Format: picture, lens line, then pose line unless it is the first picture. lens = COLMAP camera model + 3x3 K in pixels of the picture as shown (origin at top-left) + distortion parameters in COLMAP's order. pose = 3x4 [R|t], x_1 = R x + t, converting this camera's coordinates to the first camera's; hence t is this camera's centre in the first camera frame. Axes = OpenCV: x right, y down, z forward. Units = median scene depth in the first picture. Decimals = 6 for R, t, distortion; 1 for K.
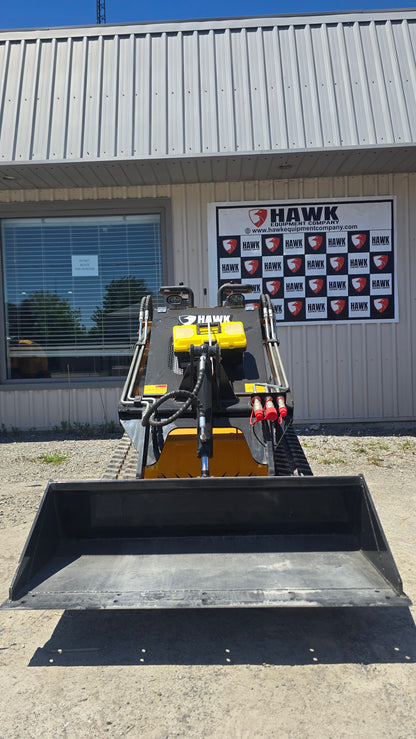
lens RADIAL K [[506.0, 0, 207.4], [0, 506.0, 376.6], [0, 0, 1]] dist [0.056562, -0.058291]
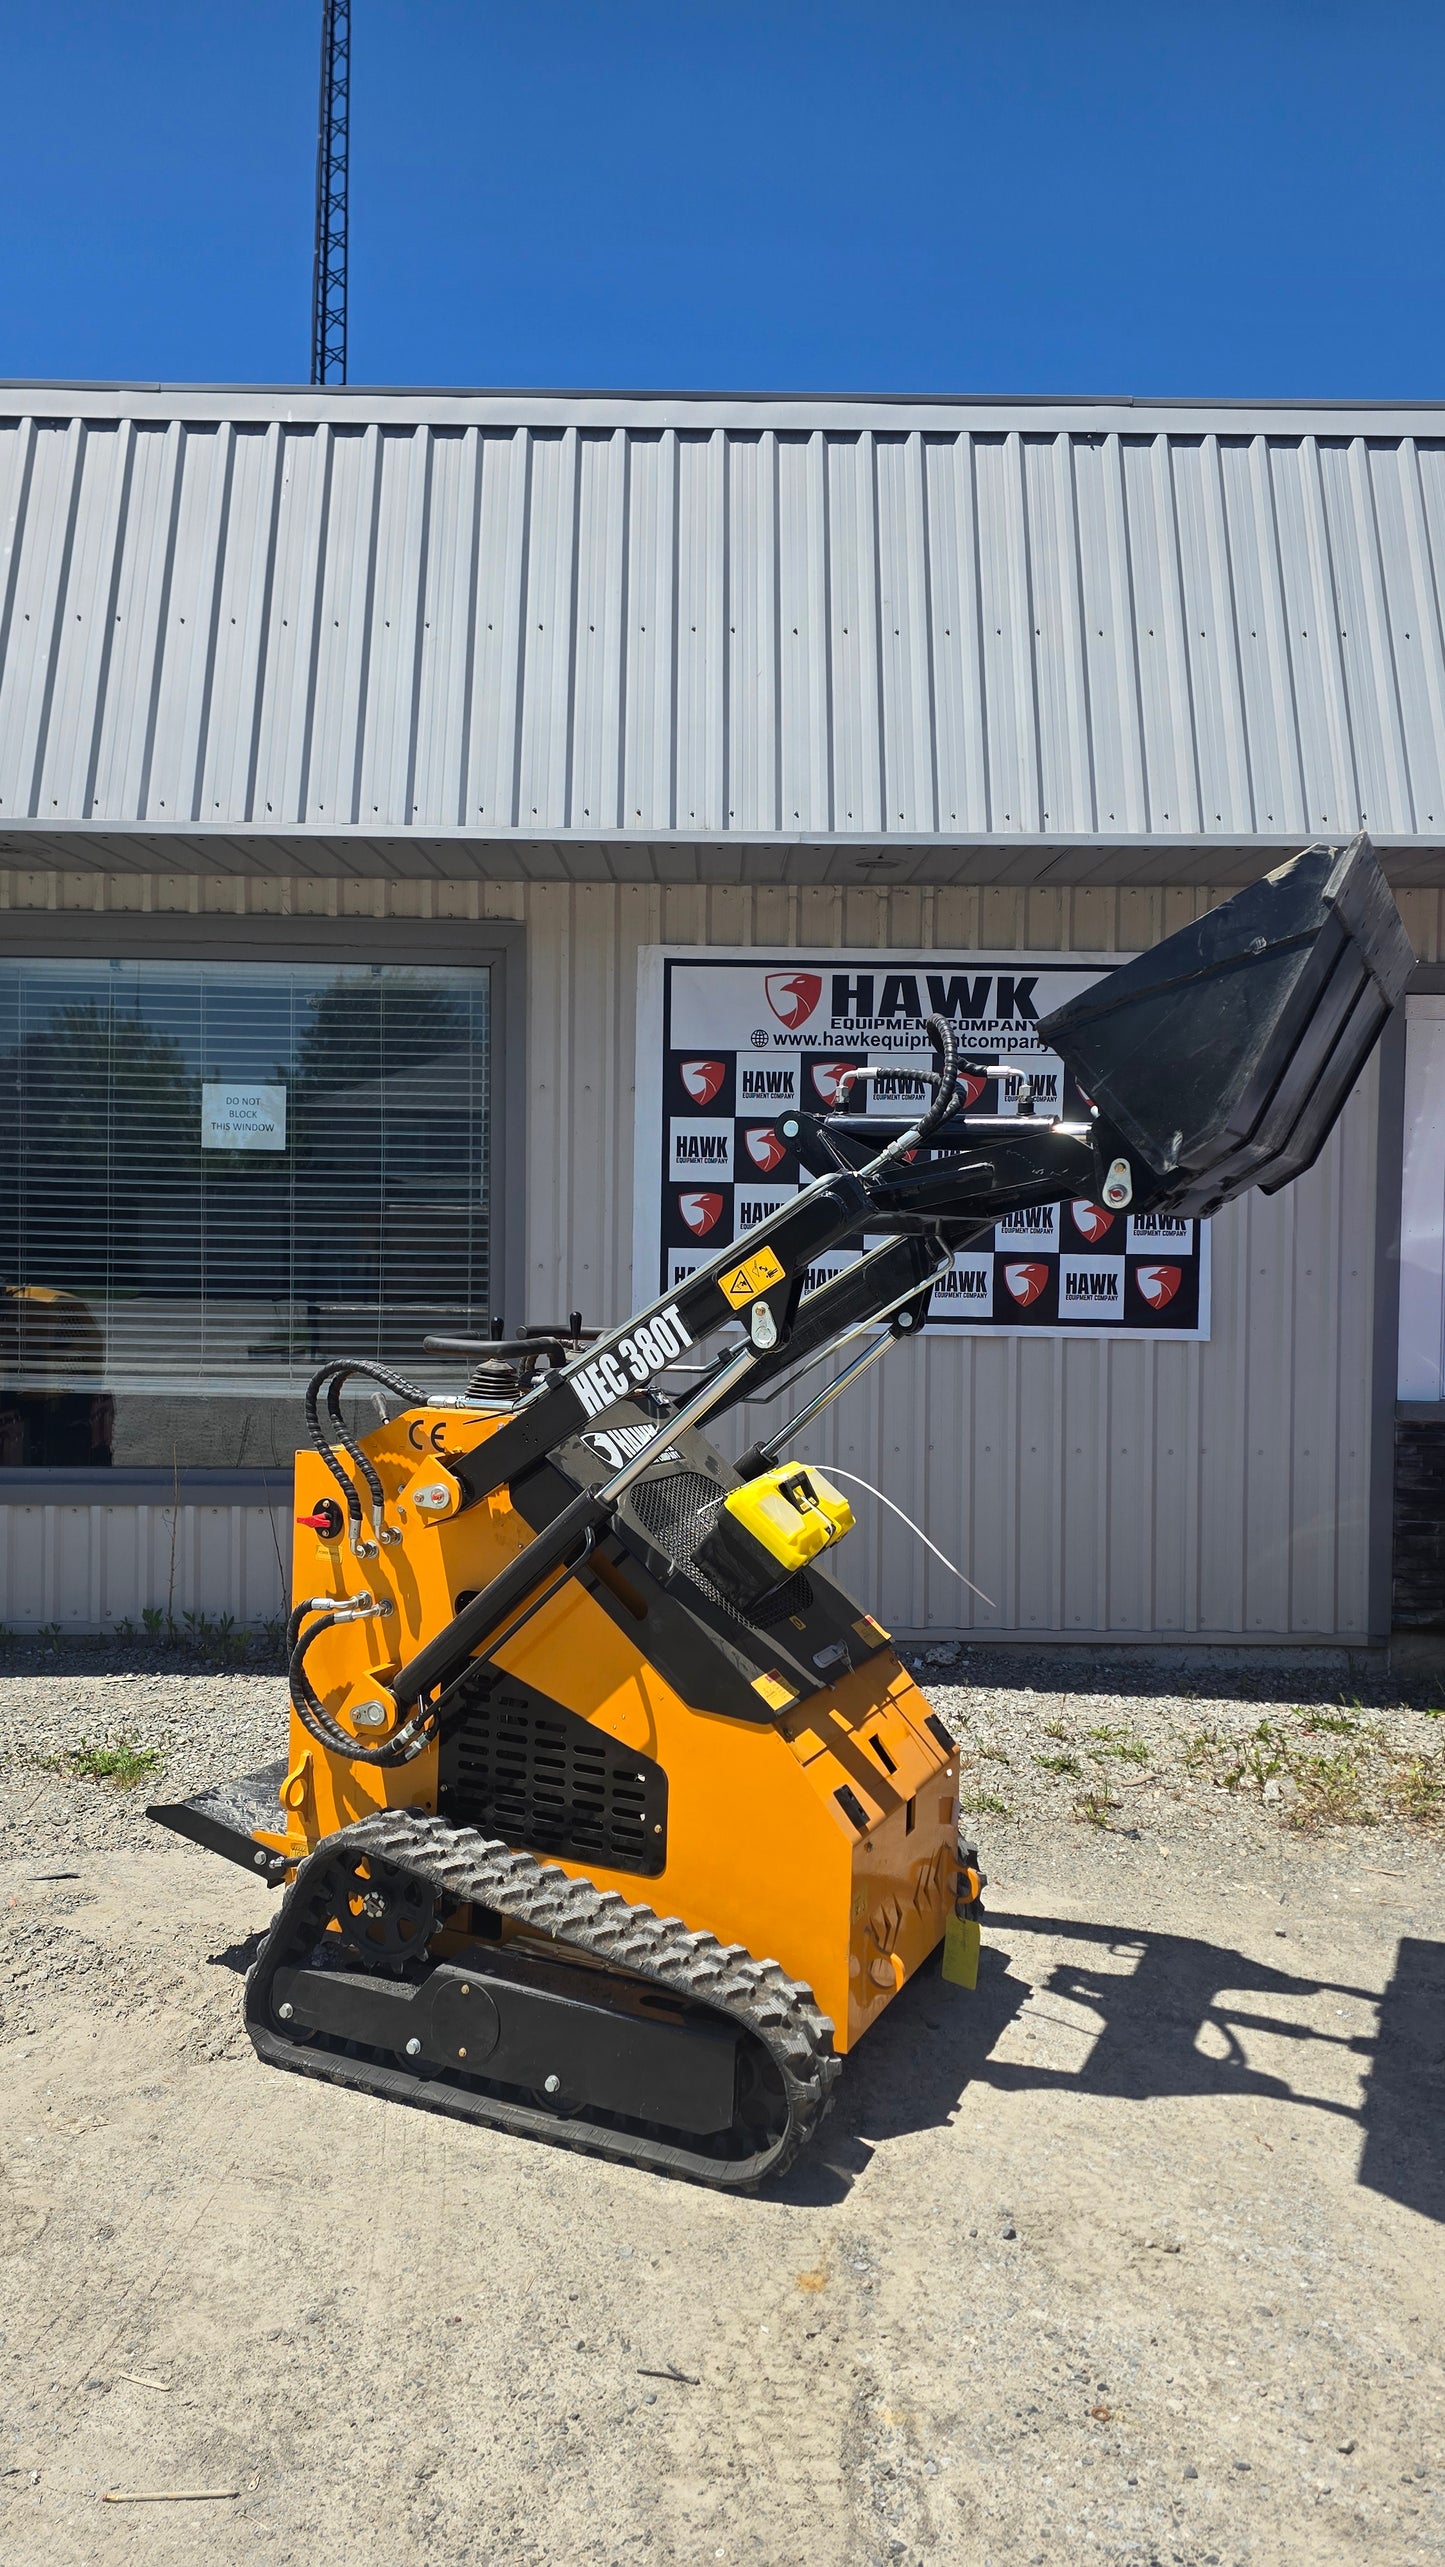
lens RADIAL K [[1755.2, 0, 729.3], [0, 1755.2, 1294.1], [0, 0, 1]] dist [0.068899, -0.075209]
pose [[0.998244, 0.042549, 0.041208, 0.021091], [-0.042311, 0.999083, -0.006624, -0.116145], [-0.041452, 0.004869, 0.999129, -0.112854]]
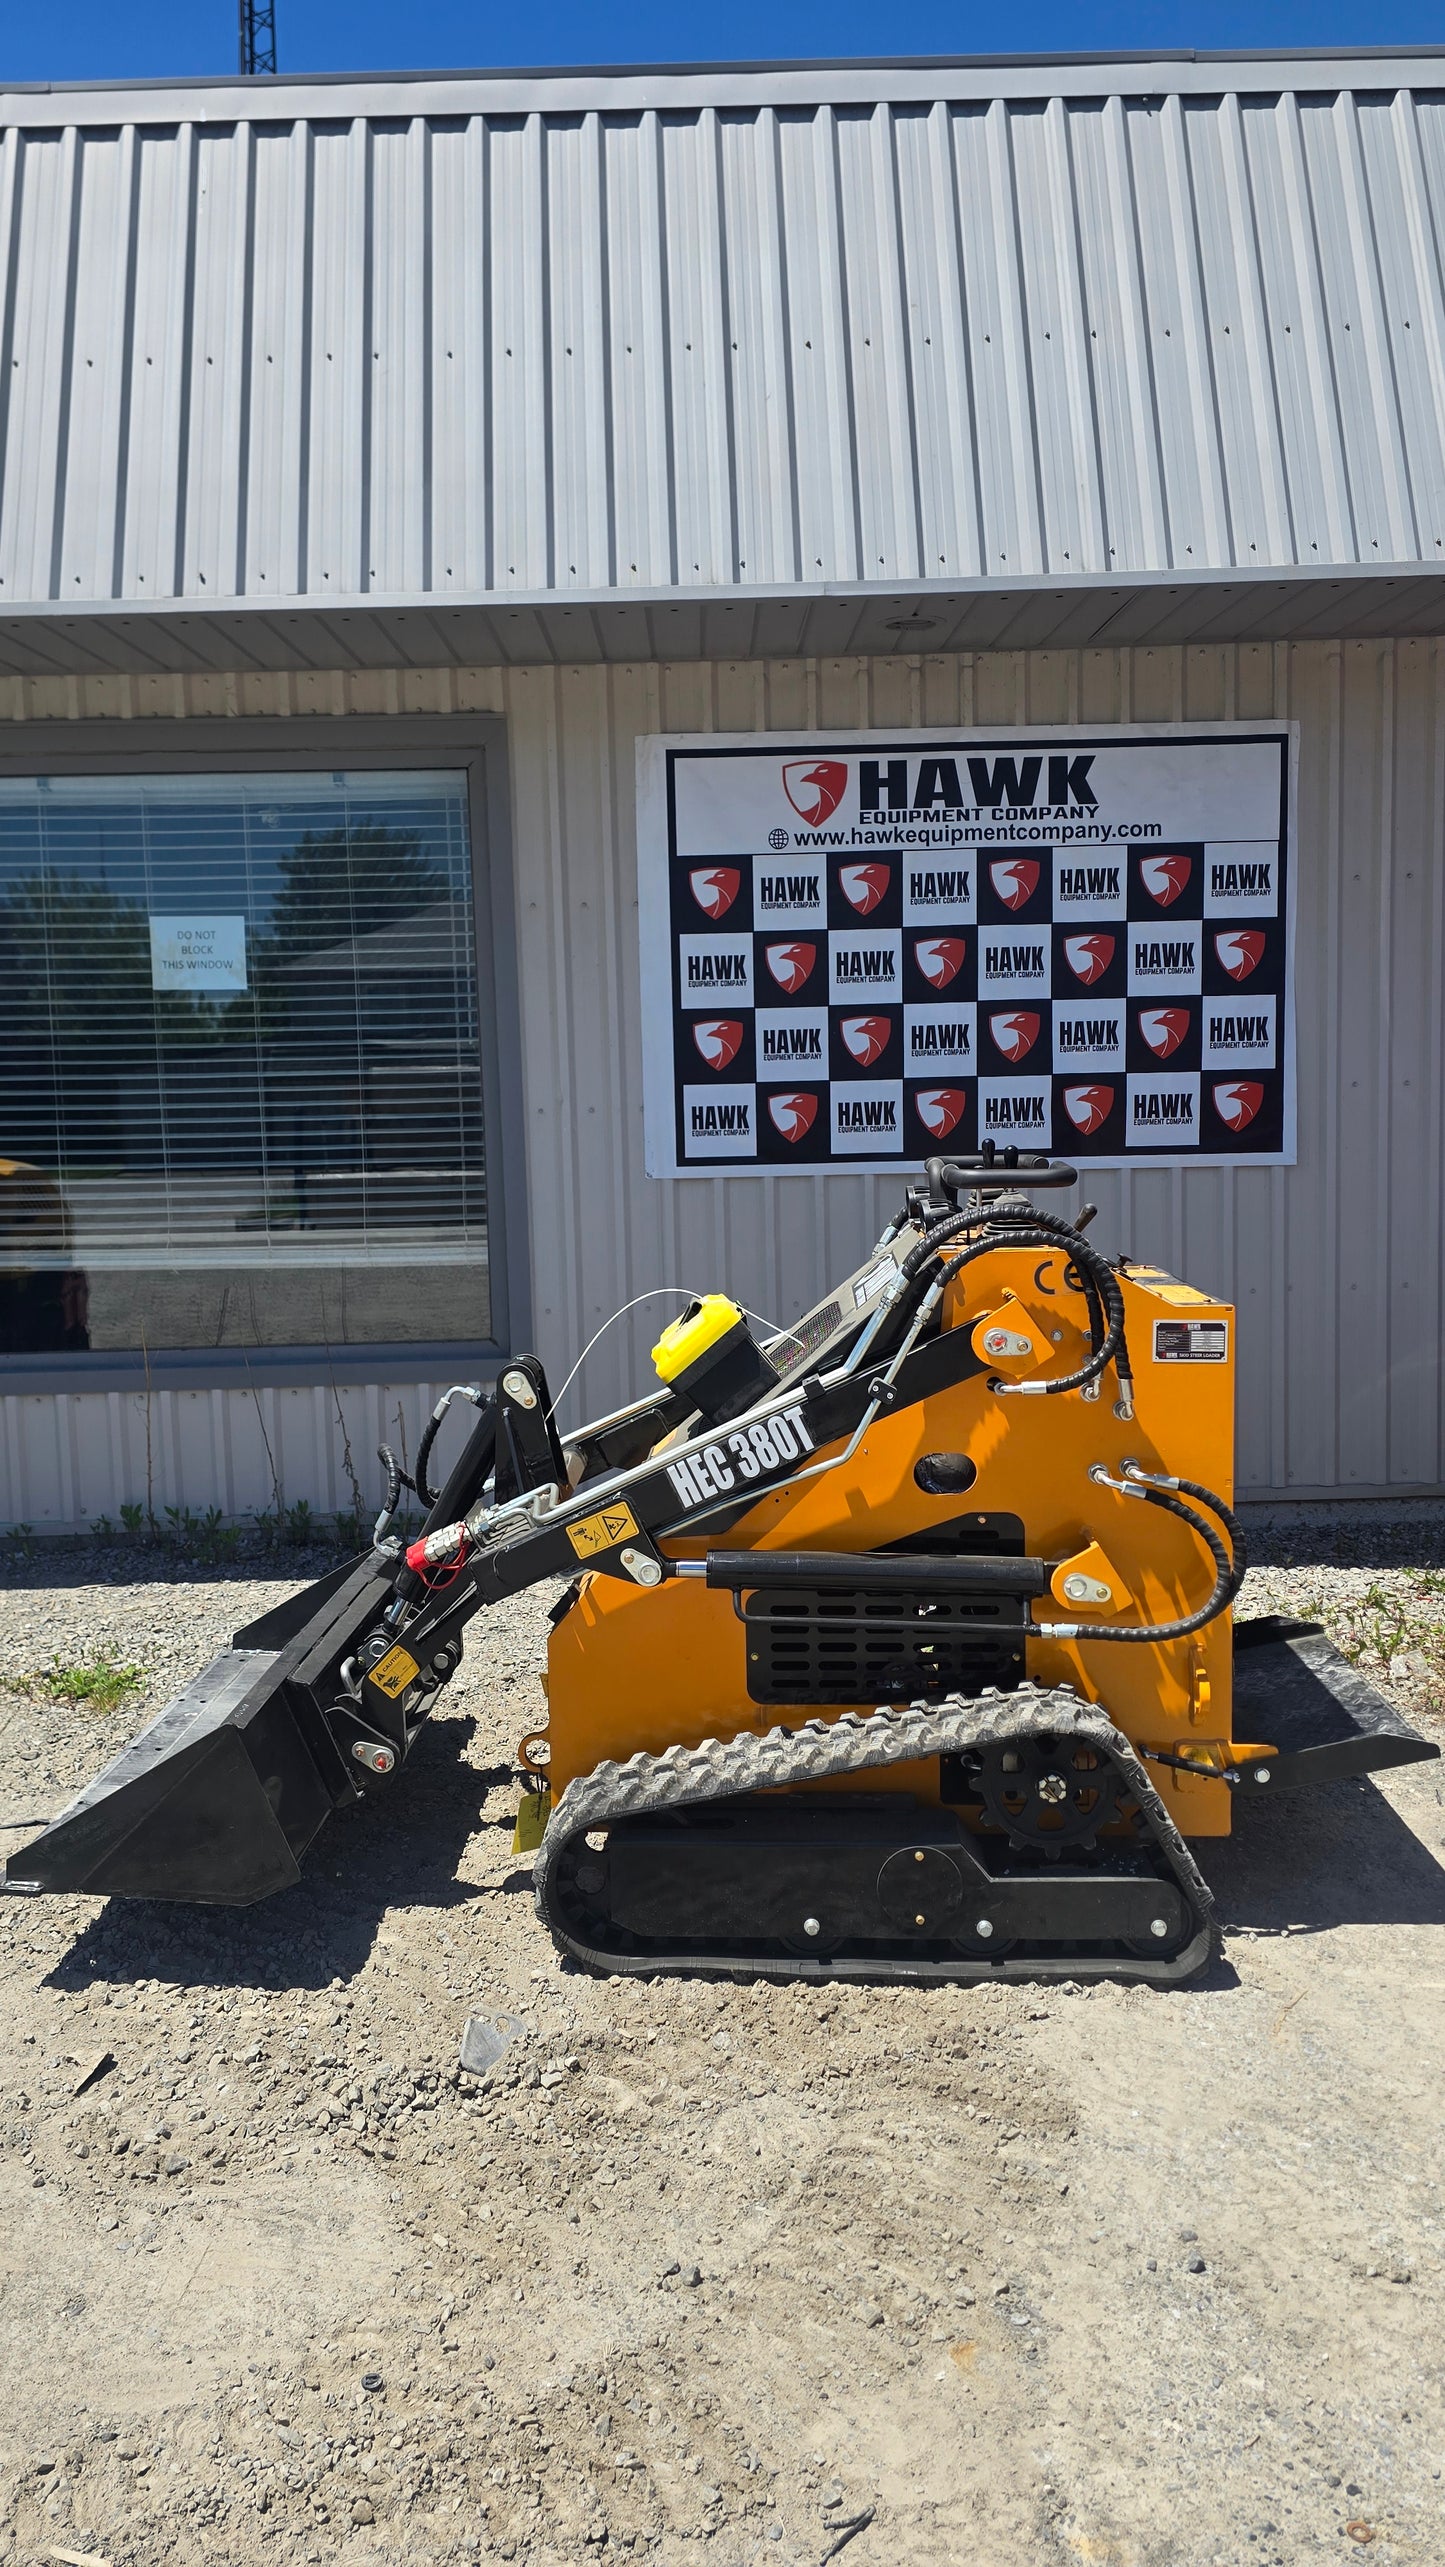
lens RADIAL K [[1755.2, 0, 709.9], [0, 1755.2, 1277.1], [0, 0, 1]] dist [0.068899, -0.075209]
pose [[0.999357, 0.001680, 0.035814, 0.006381], [-0.004005, 0.997881, 0.064939, -0.106814], [-0.035629, -0.065040, 0.997246, 0.006218]]
